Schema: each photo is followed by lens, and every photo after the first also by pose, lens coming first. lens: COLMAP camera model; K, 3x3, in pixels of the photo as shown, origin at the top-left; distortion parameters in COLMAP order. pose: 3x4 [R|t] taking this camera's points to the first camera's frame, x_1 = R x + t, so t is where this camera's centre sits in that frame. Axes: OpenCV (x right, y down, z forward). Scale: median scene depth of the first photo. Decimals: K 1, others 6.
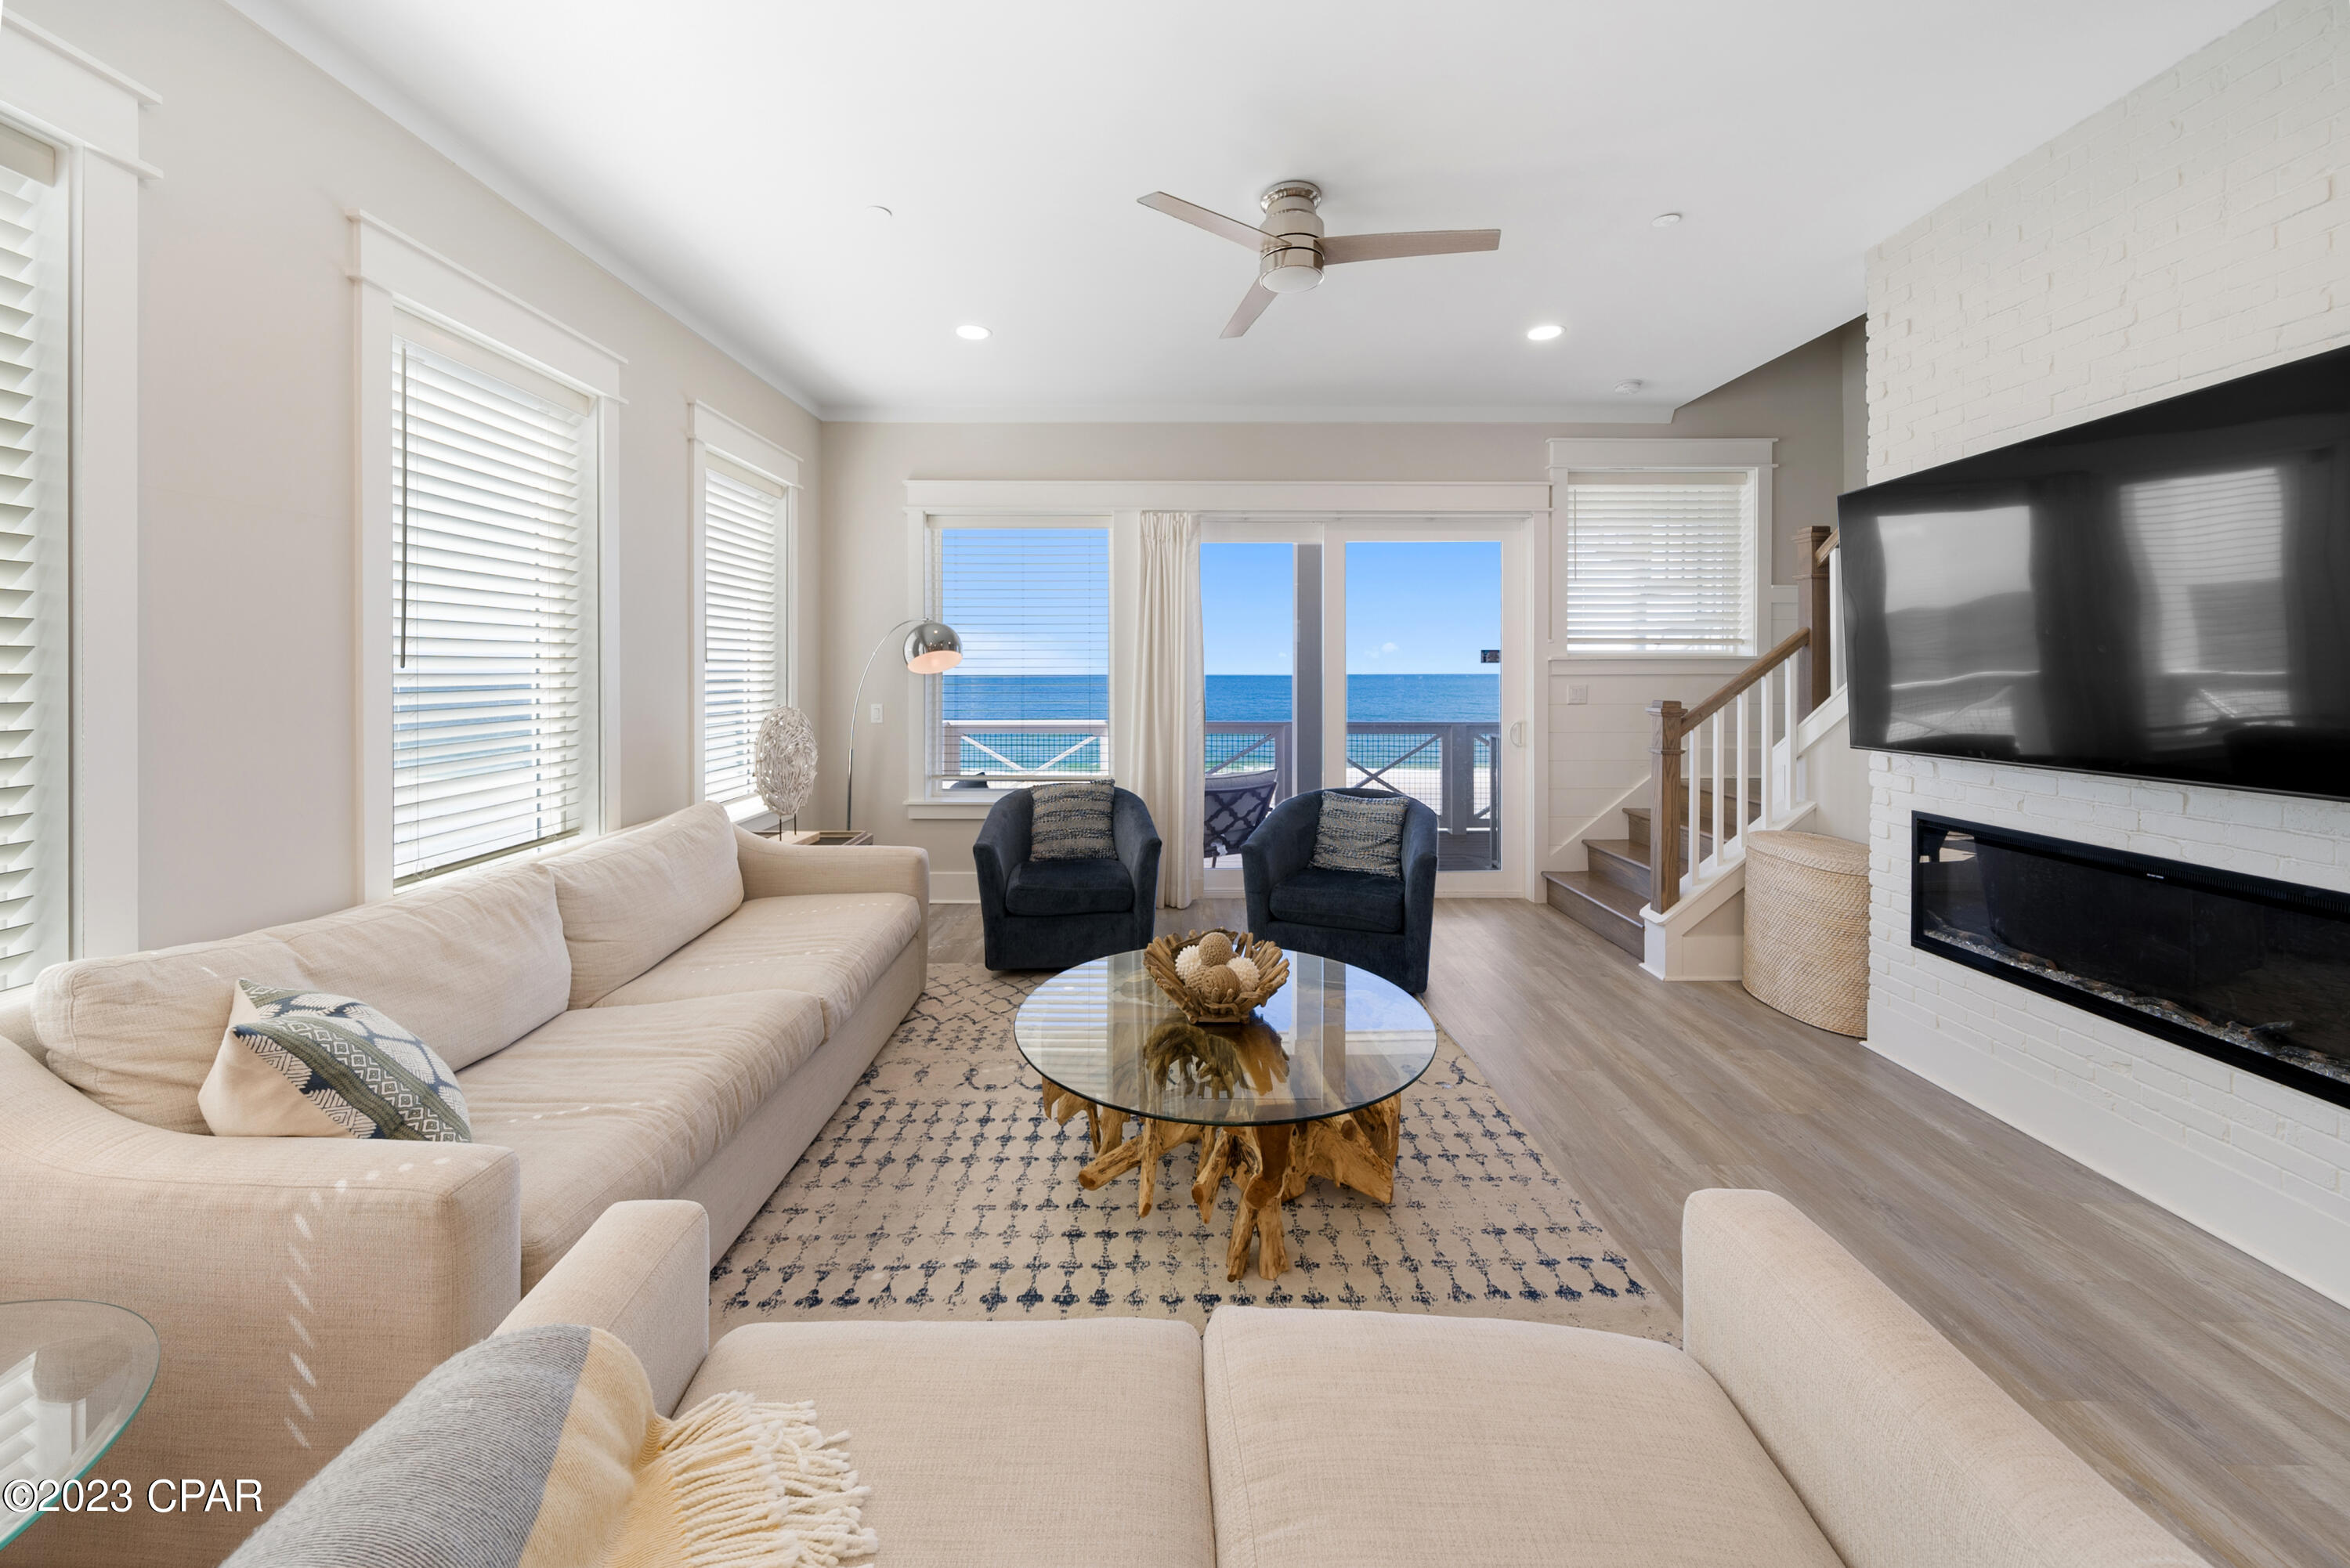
lens RADIAL K [[859.1, 0, 1176.9], [0, 859.1, 667.7], [0, 0, 1]] dist [-0.002028, -0.000212]
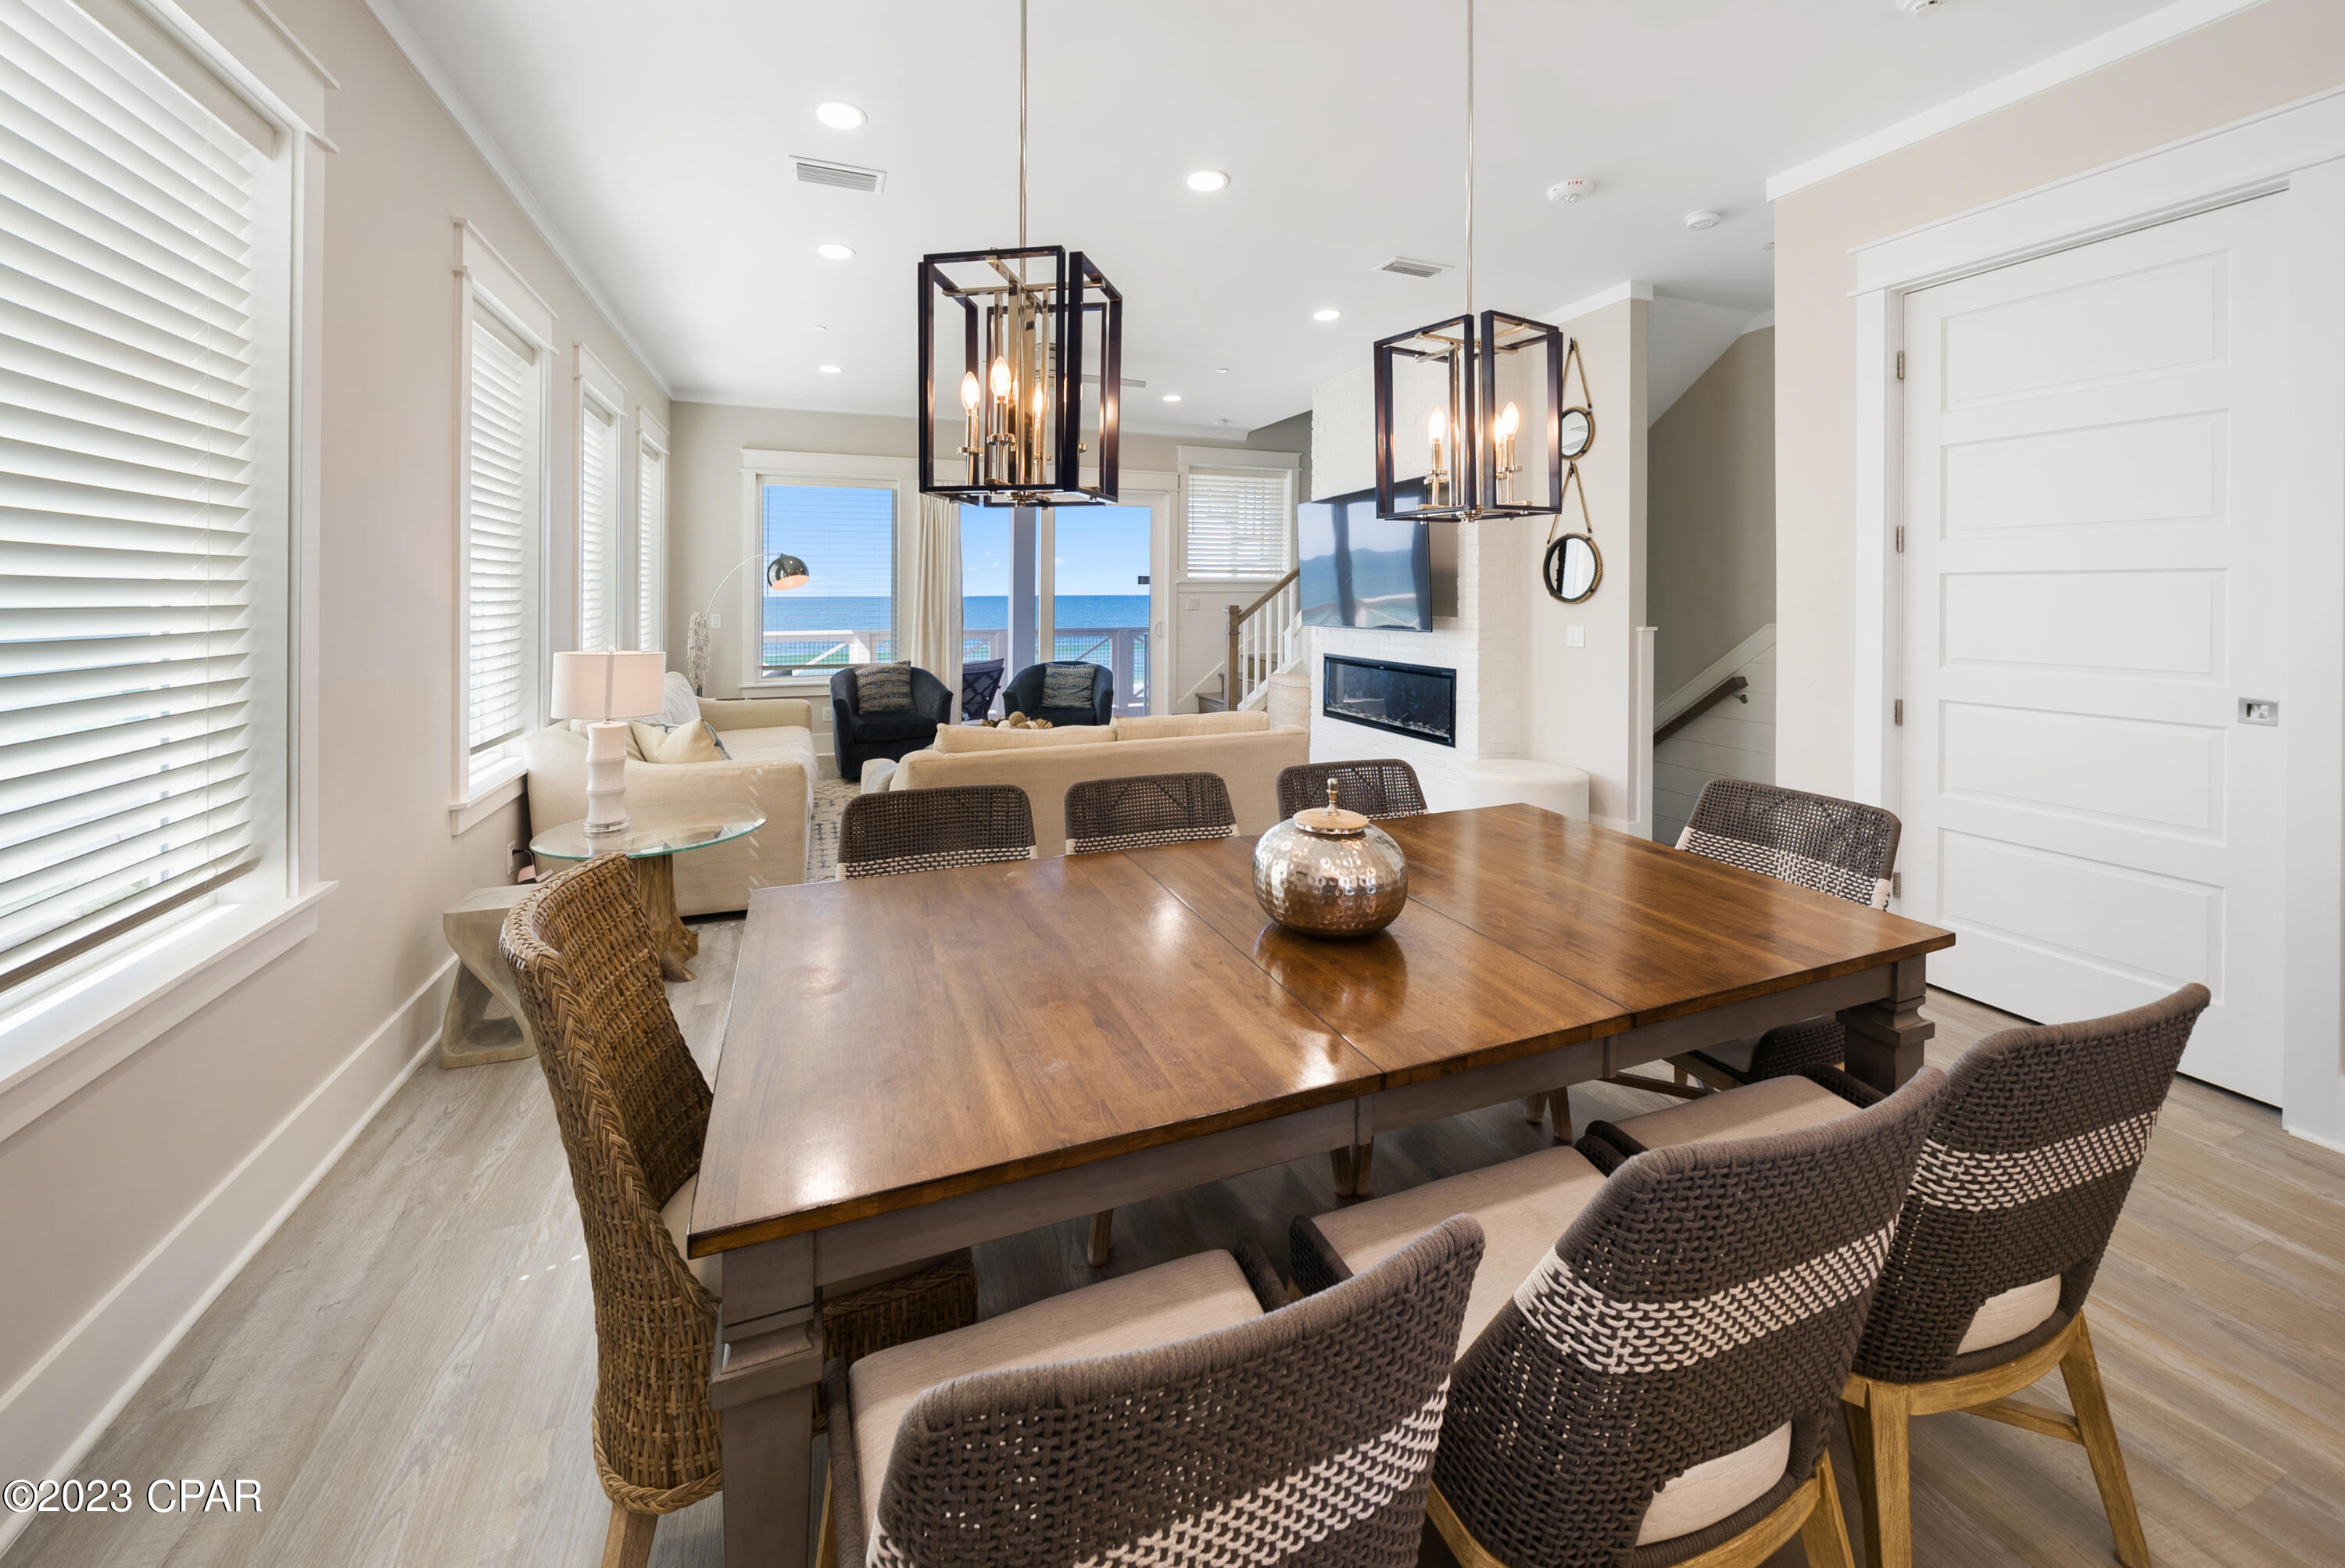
lens RADIAL K [[878.1, 0, 1165.0], [0, 878.1, 591.4], [0, 0, 1]] dist [-0.008202, -0.000094]
pose [[0.934019, -0.001280, 0.357221, -0.282573], [0.000738, 0.999998, 0.001656, 0.005614], [-0.357223, -0.001283, 0.934018, -0.846486]]
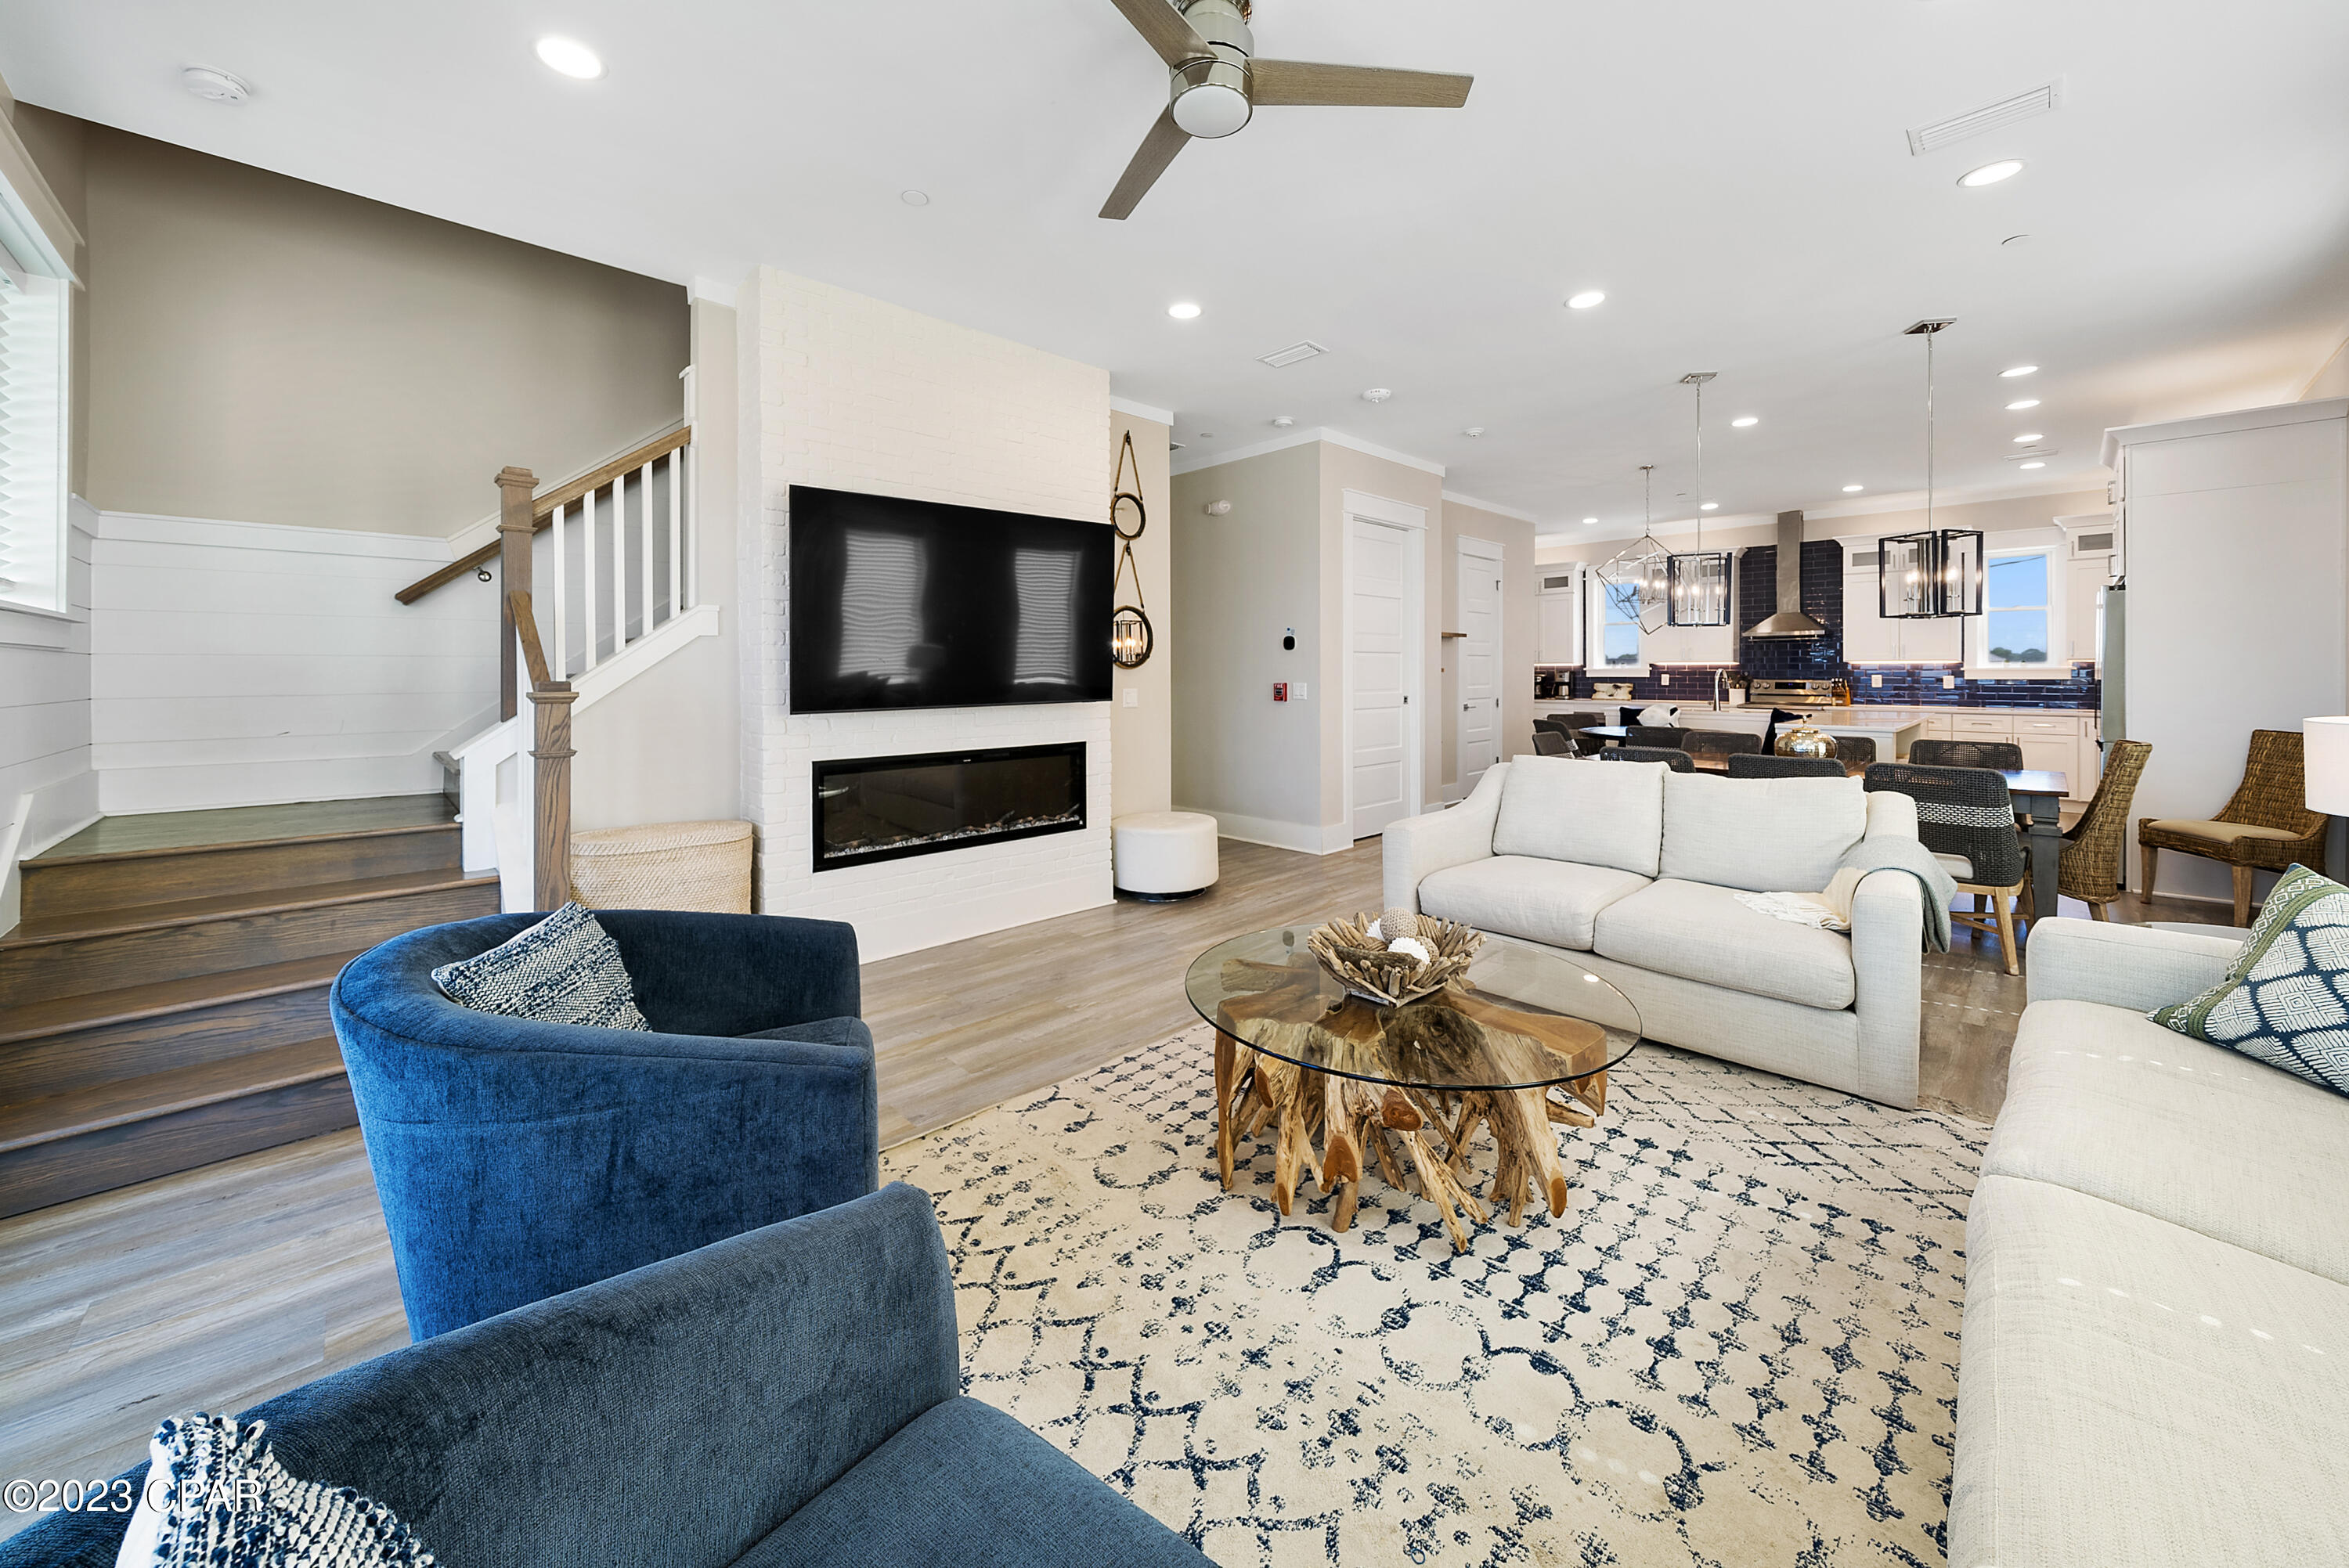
lens RADIAL K [[855.3, 0, 1160.0], [0, 855.3, 673.4], [0, 0, 1]] dist [-0.006832, -0.000087]
pose [[-0.681255, 0.000451, 0.732046, -0.334609], [0.001539, 0.999998, 0.000815, 0.036508], [-0.732044, 0.001682, -0.681255, 1.327461]]
